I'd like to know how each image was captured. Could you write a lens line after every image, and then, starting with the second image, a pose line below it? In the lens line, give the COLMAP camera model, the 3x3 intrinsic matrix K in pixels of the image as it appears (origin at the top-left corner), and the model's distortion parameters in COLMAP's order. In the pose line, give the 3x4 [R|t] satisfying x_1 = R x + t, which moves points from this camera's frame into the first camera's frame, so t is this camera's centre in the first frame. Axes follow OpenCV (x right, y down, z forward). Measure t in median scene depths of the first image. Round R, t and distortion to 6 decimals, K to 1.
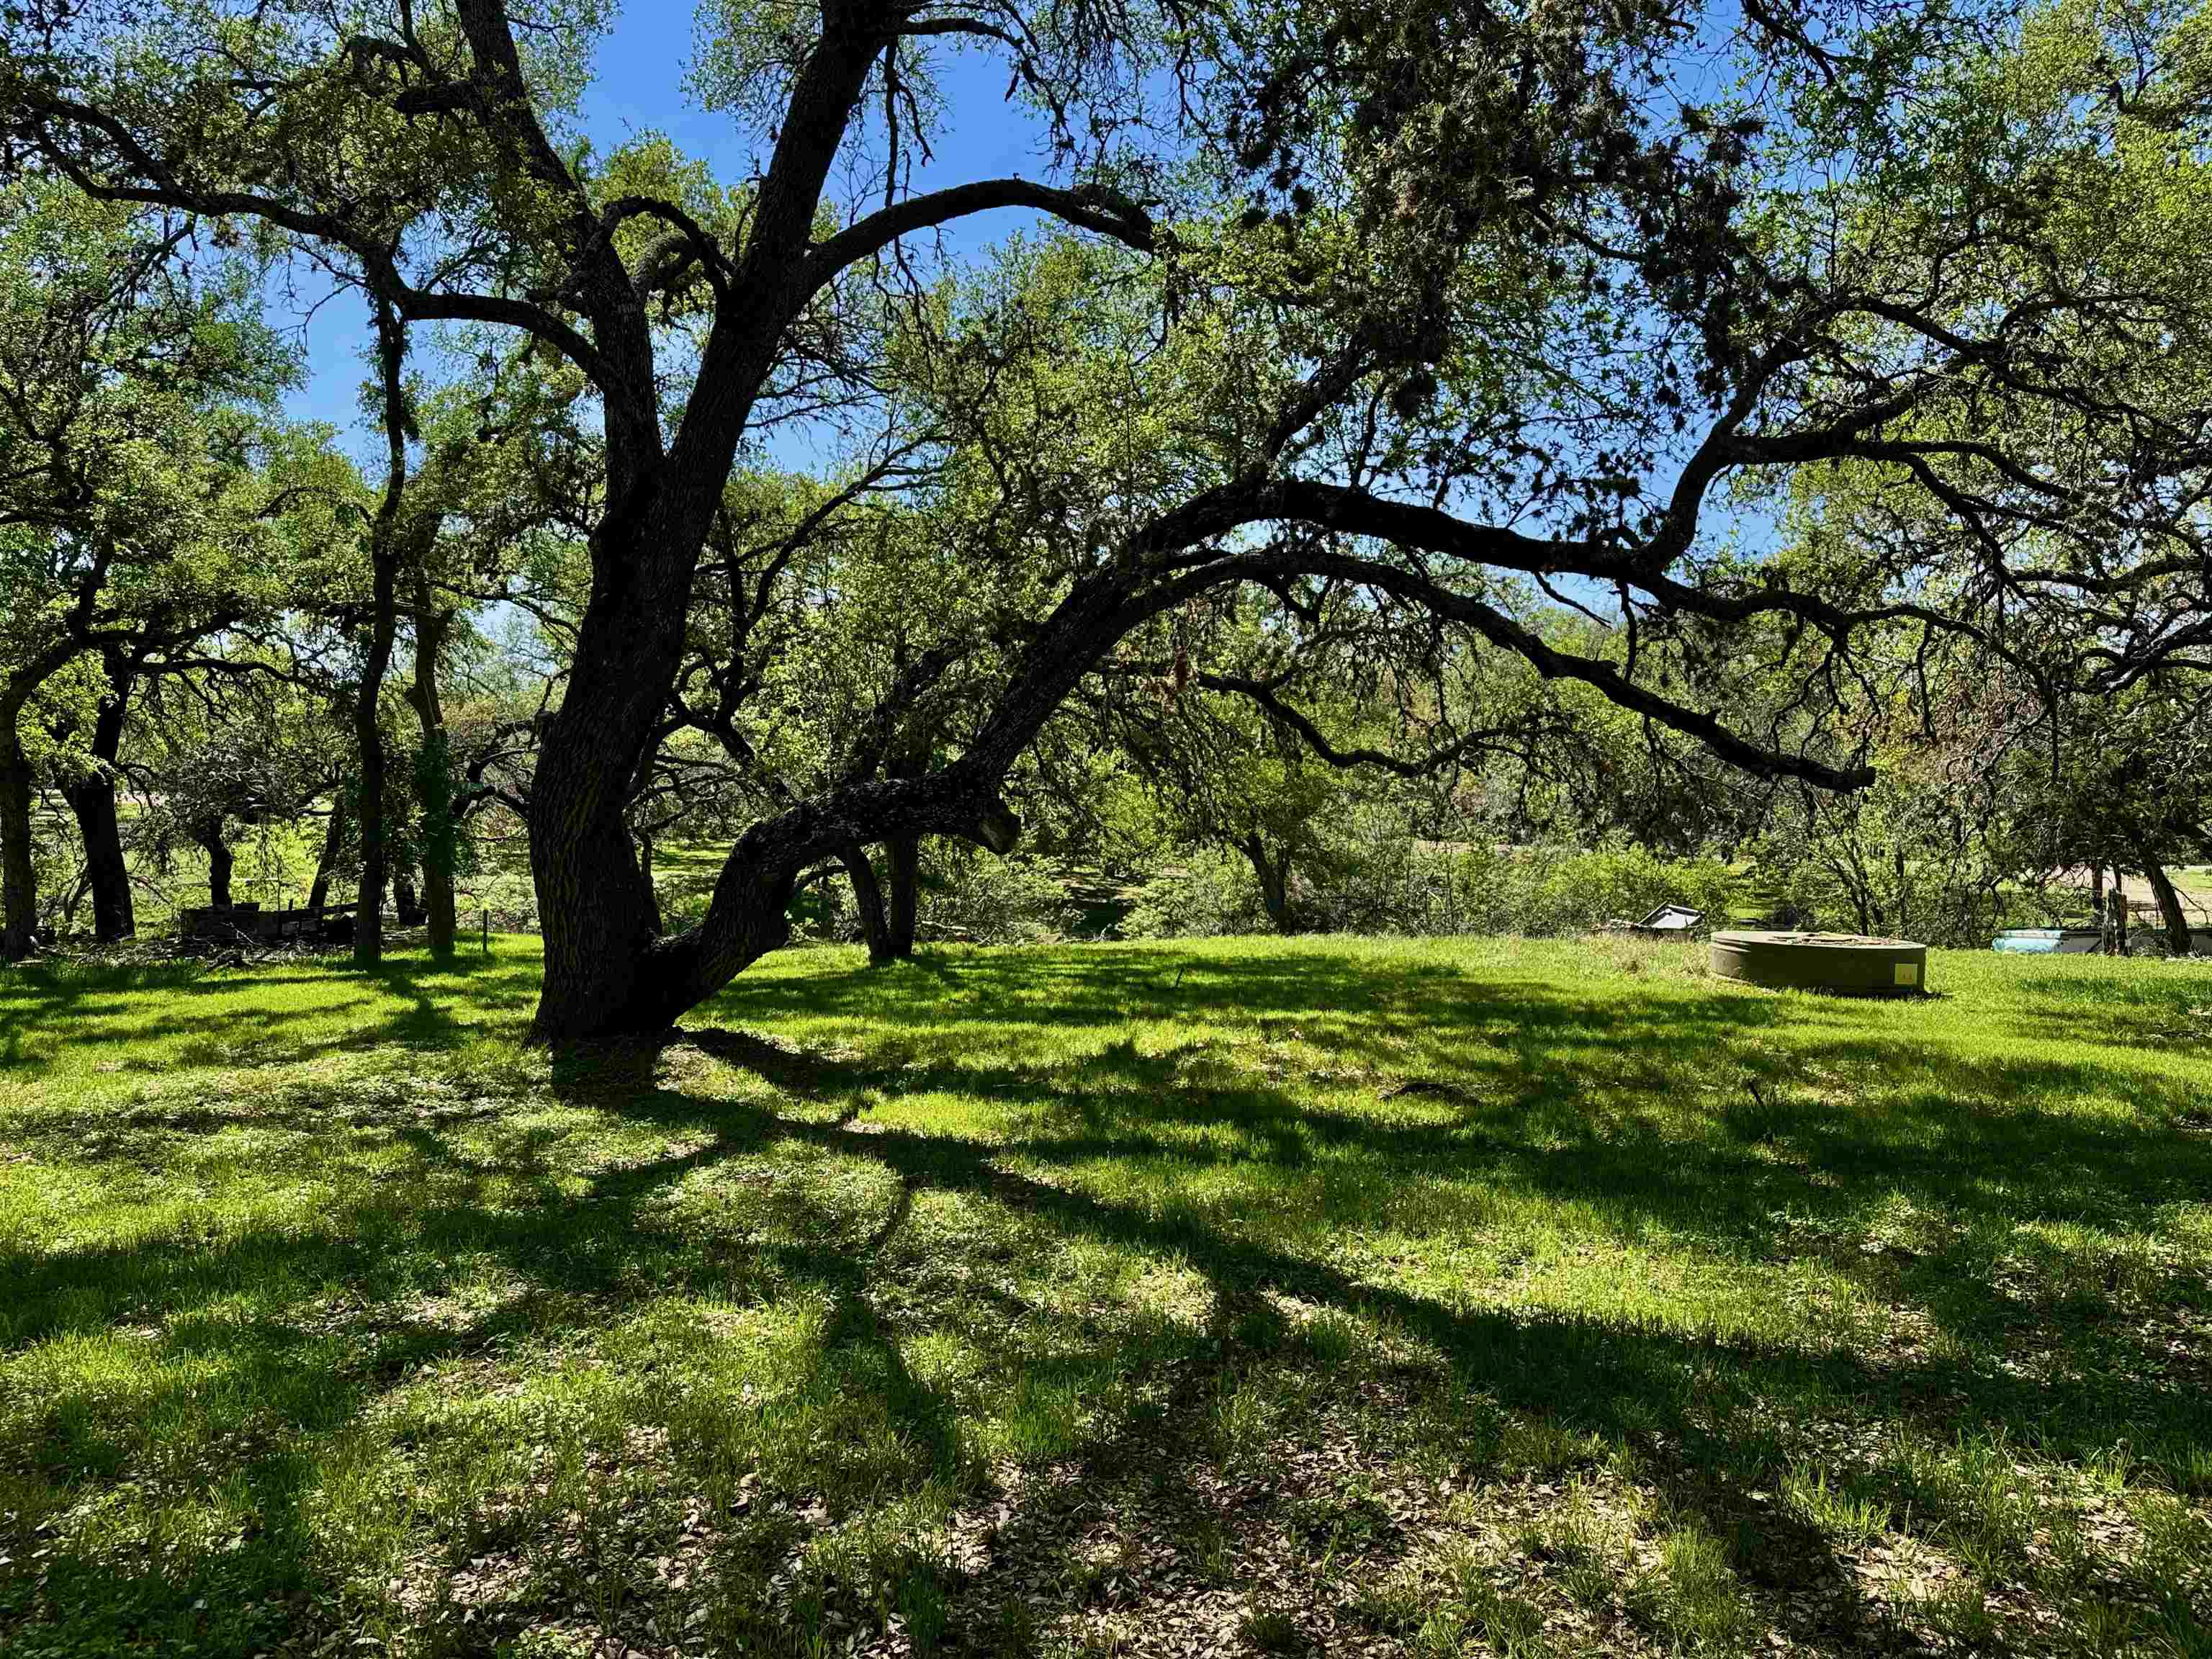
lens RADIAL K [[1534.5, 0, 1116.8], [0, 1534.5, 829.1], [0, 0, 1]] dist [0.037382, -0.044037]
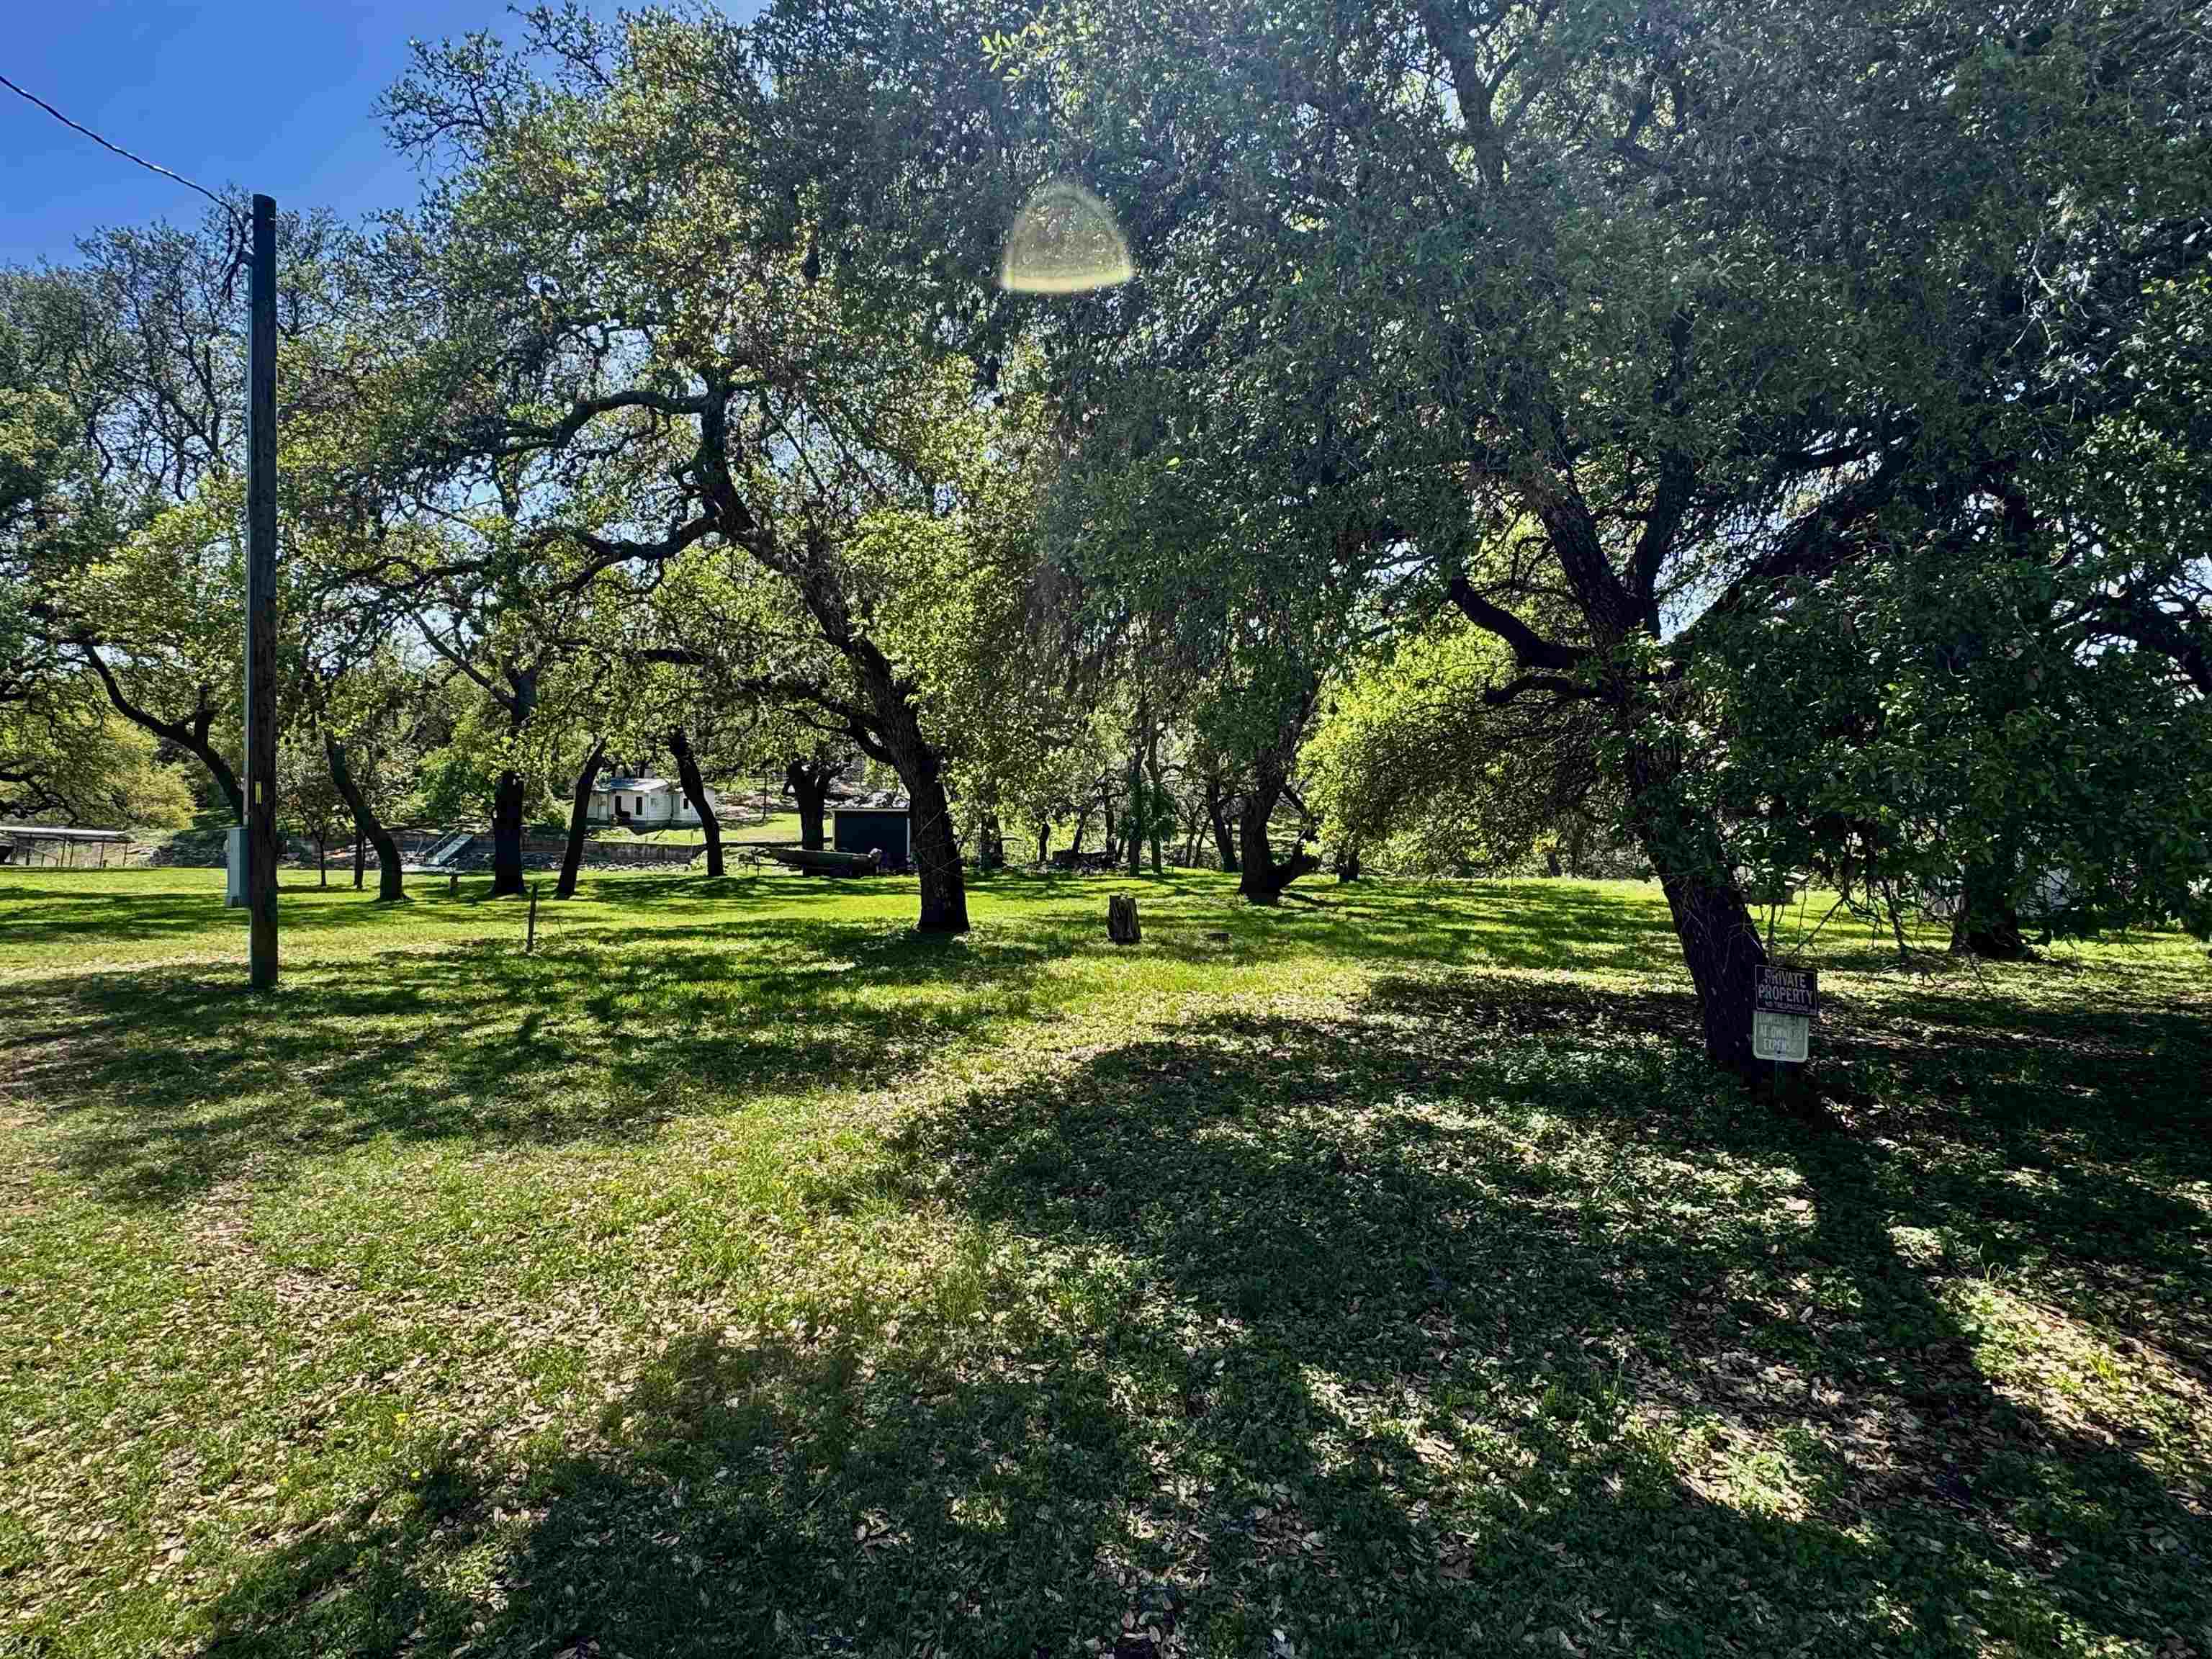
lens RADIAL K [[1148.2, 0, 1109.7], [0, 1148.2, 813.9], [0, 0, 1]] dist [-0.006892, 0.002531]
pose [[0.938041, 0.009694, -0.346387, 0.092964], [-0.007269, 0.999939, 0.008300, -0.023331], [0.346447, -0.005268, 0.938055, -0.612026]]
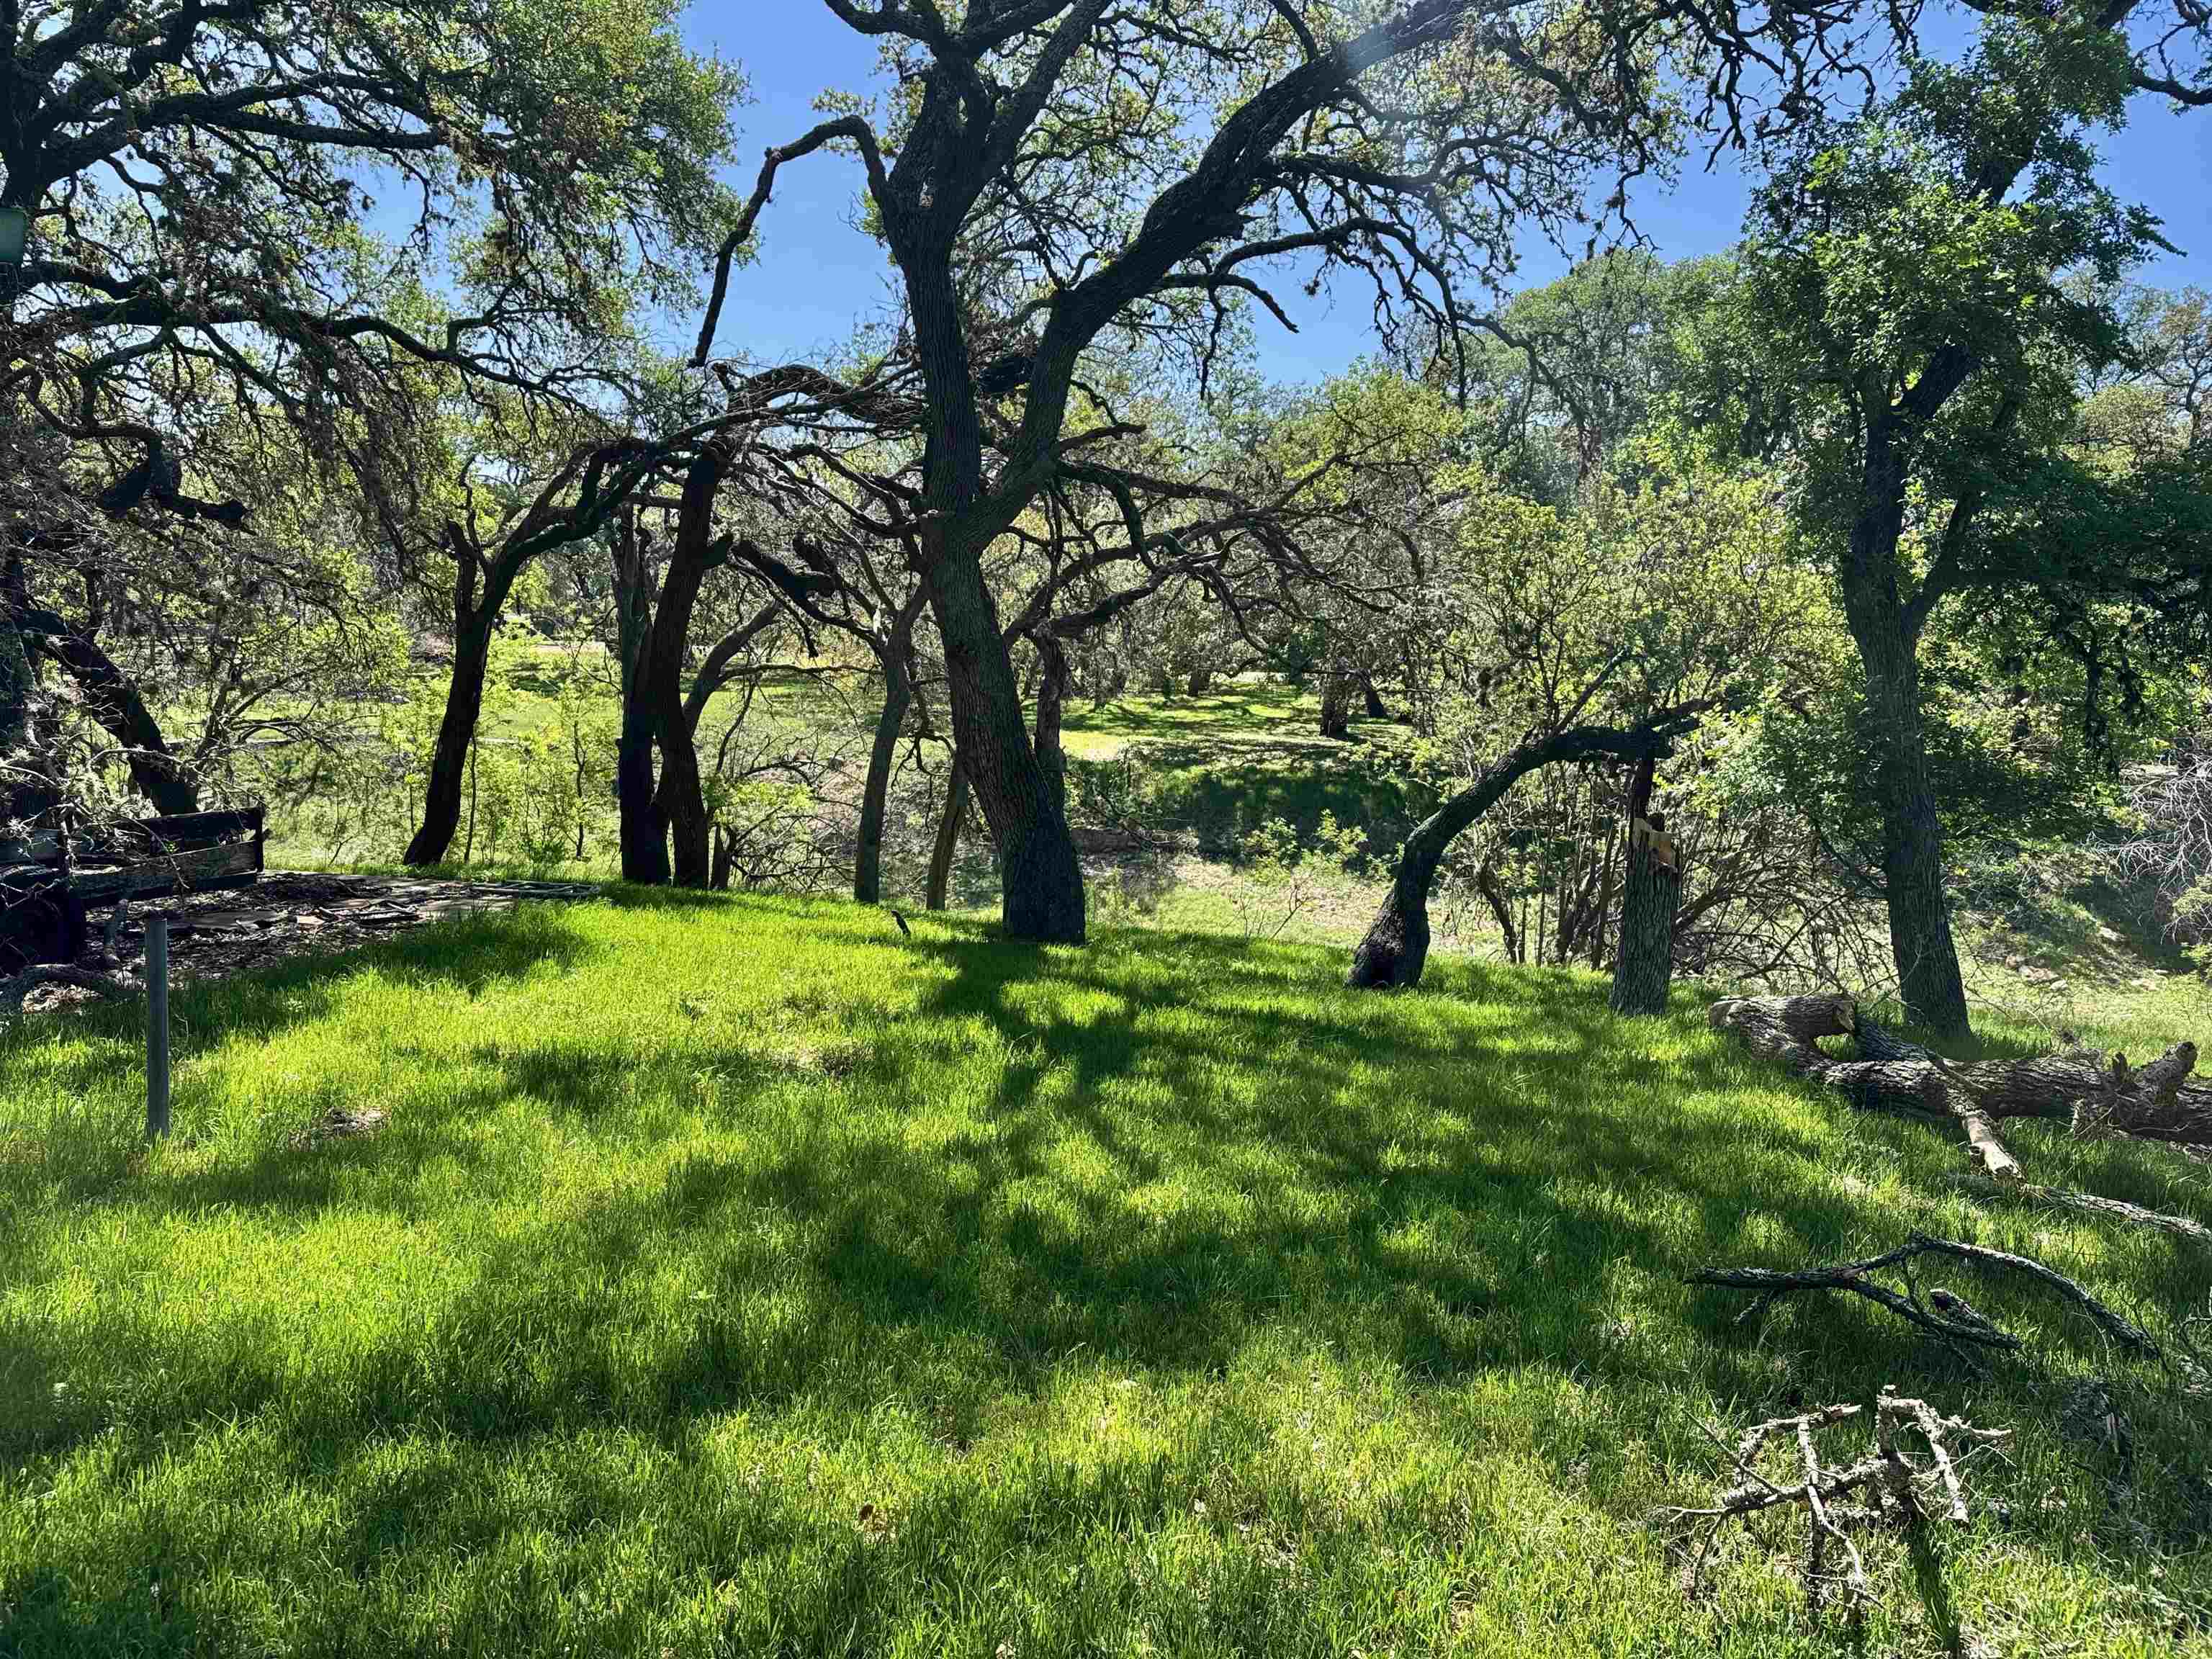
lens RADIAL K [[1534.5, 0, 1099.1], [0, 1534.5, 825.7], [0, 0, 1]] dist [0.037382, -0.044037]
pose [[0.951798, 0.032544, -0.304994, -0.224117], [-0.007116, 0.996431, 0.084116, 0.022135], [0.306643, -0.077891, 0.948632, 0.797867]]
